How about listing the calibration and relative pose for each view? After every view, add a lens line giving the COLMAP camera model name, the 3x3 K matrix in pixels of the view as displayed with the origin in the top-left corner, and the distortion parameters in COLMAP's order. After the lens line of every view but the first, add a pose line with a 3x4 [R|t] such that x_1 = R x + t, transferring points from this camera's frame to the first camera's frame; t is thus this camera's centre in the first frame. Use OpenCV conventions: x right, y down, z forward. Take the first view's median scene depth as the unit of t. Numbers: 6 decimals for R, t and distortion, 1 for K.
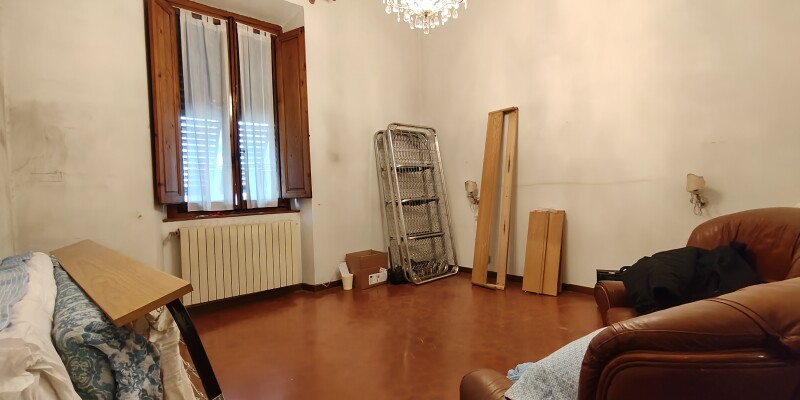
lens RADIAL K [[376.0, 0, 403.4], [0, 376.0, 203.3], [0, 0, 1]] dist [-0.001743, -0.000243]
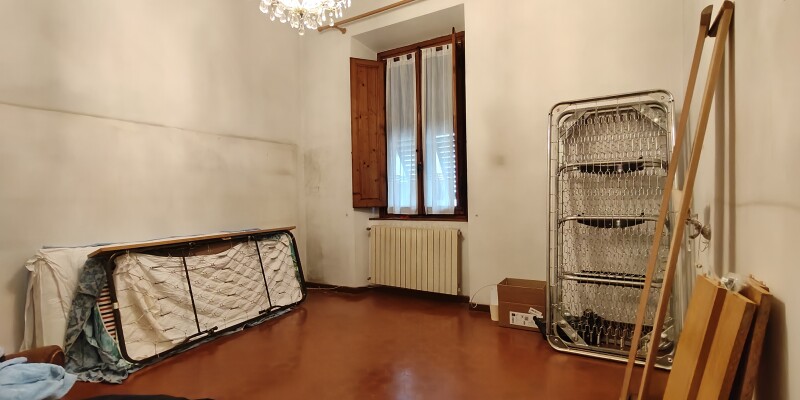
lens RADIAL K [[376.0, 0, 403.4], [0, 376.0, 203.3], [0, 0, 1]] dist [-0.001743, -0.000243]
pose [[0.279926, 0.042704, -0.959071, 0.622204], [-0.027119, 0.998963, 0.036565, -0.056485], [0.959638, 0.015773, 0.280794, 0.613129]]
